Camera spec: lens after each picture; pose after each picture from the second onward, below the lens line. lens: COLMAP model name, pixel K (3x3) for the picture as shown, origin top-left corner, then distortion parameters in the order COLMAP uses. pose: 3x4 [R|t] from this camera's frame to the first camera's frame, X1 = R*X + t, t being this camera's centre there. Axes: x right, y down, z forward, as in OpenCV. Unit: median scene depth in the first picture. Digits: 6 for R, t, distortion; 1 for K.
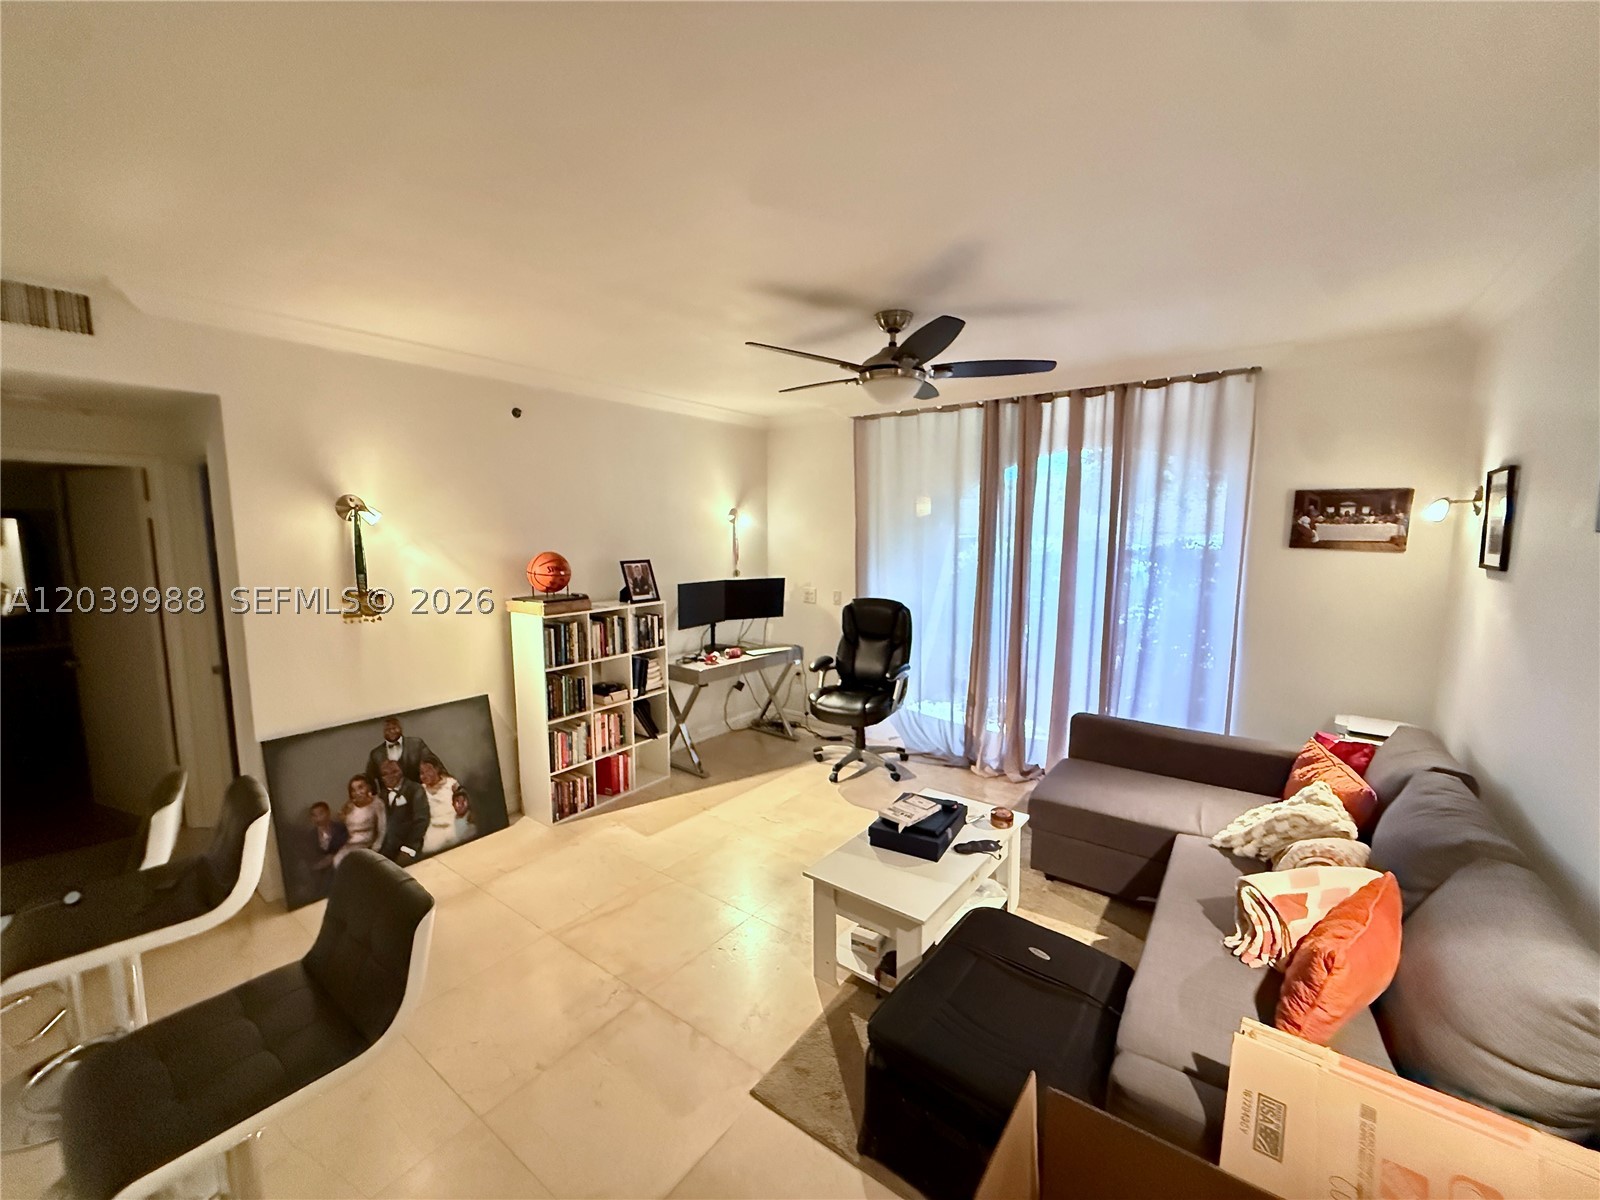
lens RADIAL K [[639.6, 0, 795.6], [0, 639.6, 596.6], [0, 0, 1]] dist [-0.000968, -0.000541]
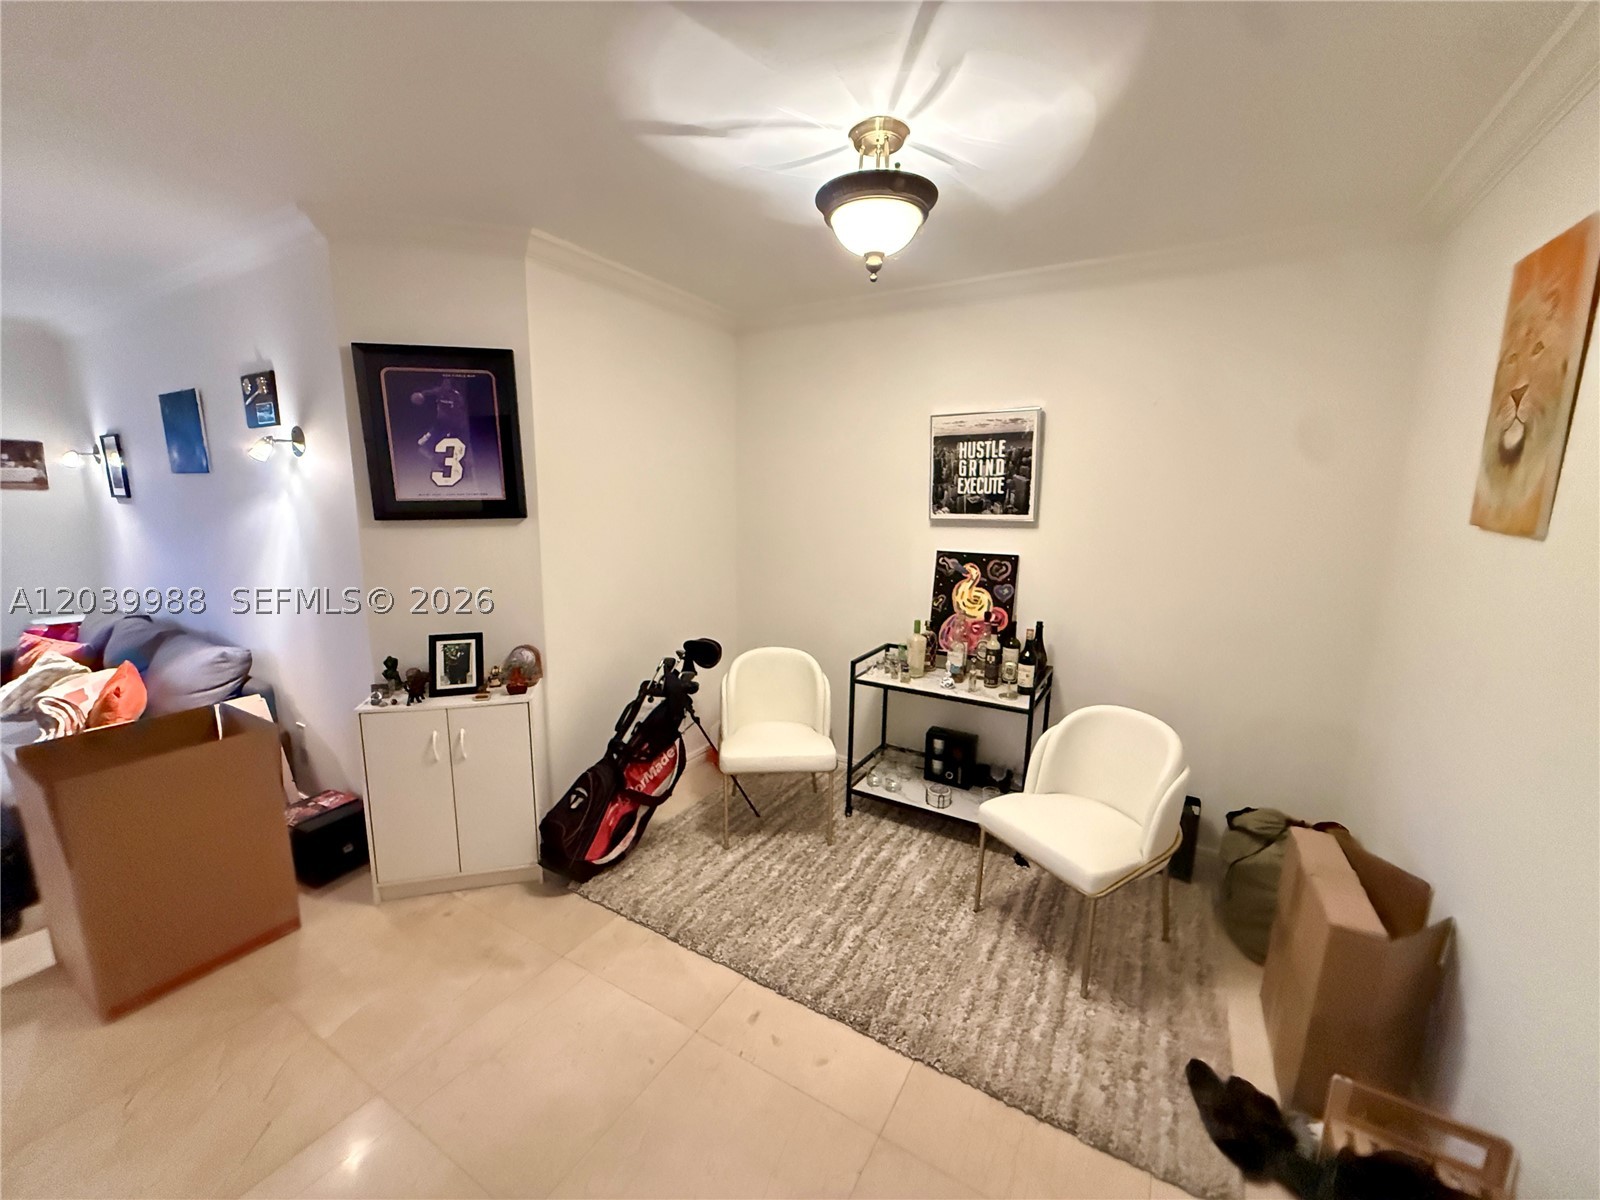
lens RADIAL K [[639.6, 0, 795.6], [0, 639.6, 596.6], [0, 0, 1]] dist [-0.000968, -0.000541]
pose [[-0.102514, -0.168818, 0.980302, -0.629039], [0.093541, 0.979491, 0.178461, 0.065029], [-0.990324, 0.109994, -0.084620, -0.468074]]
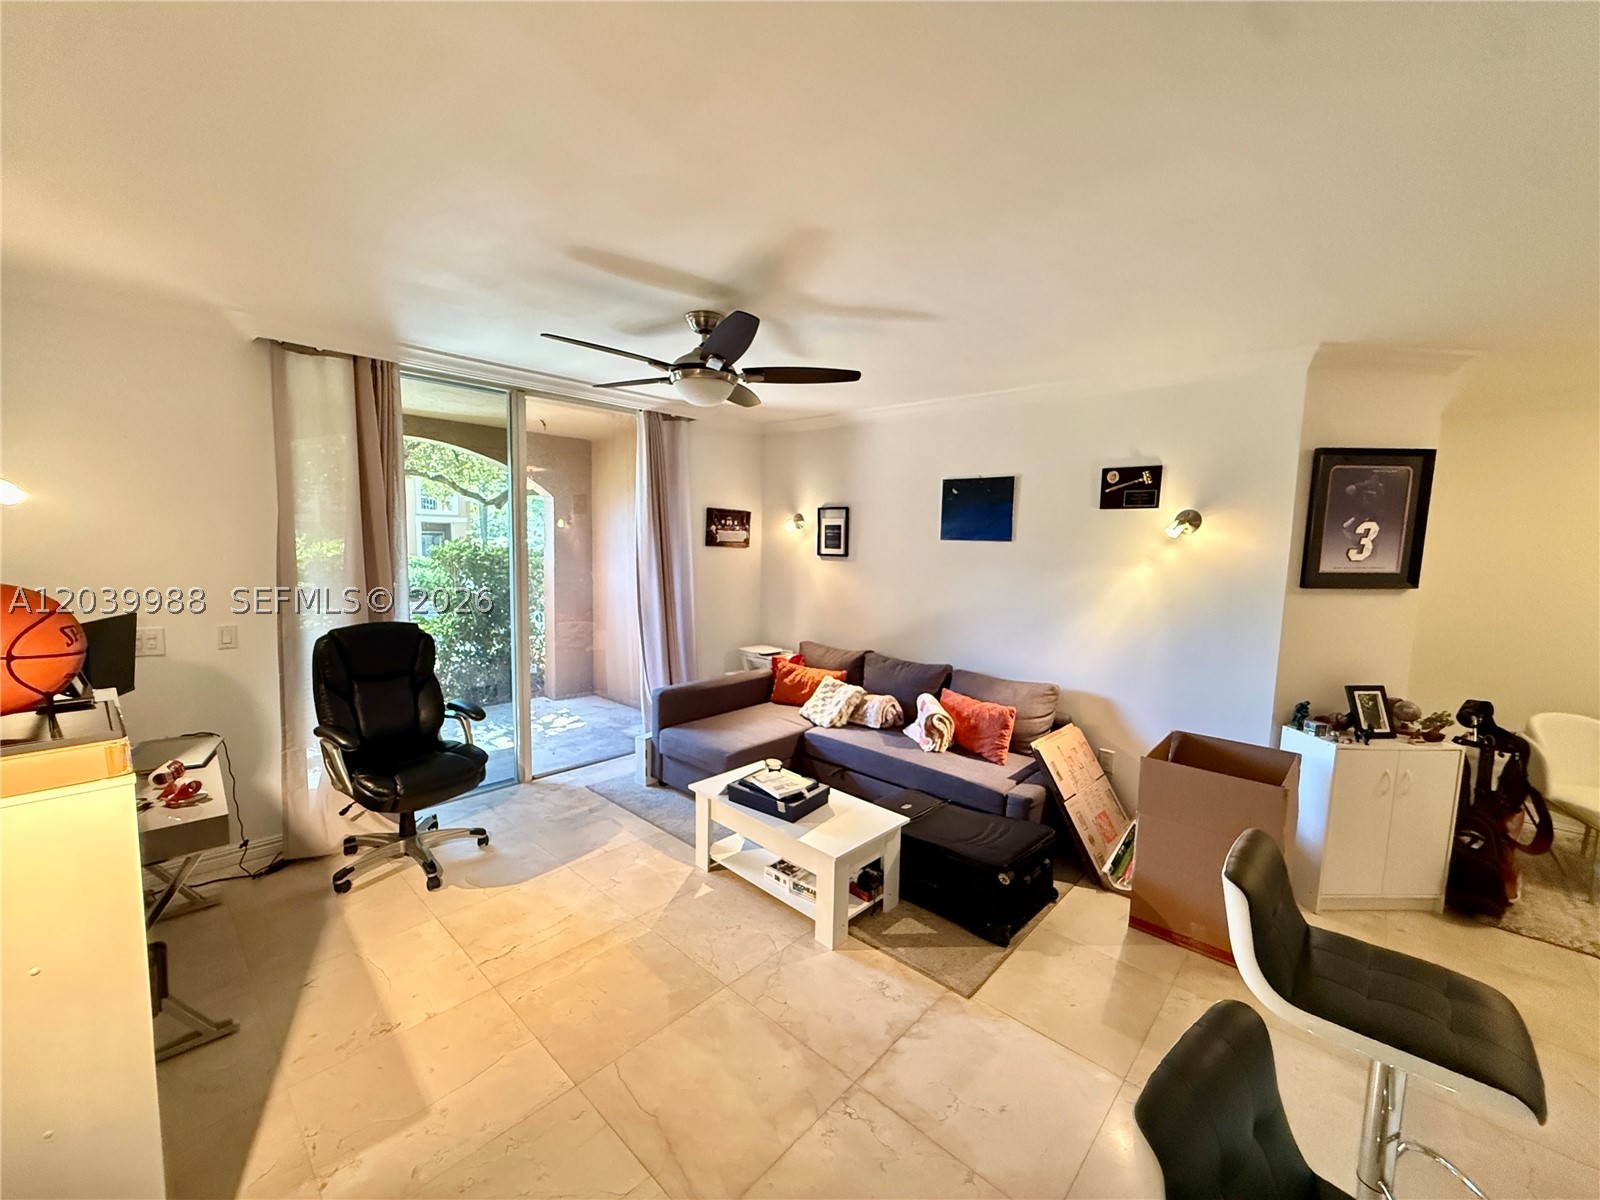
lens RADIAL K [[639.6, 0, 795.6], [0, 639.6, 596.6], [0, 0, 1]] dist [-0.000968, -0.000541]
pose [[0.107022, -0.091443, 0.990043, -0.848209], [0.079805, 0.993339, 0.083120, -0.080994], [-0.991049, 0.070115, 0.113606, 0.769867]]
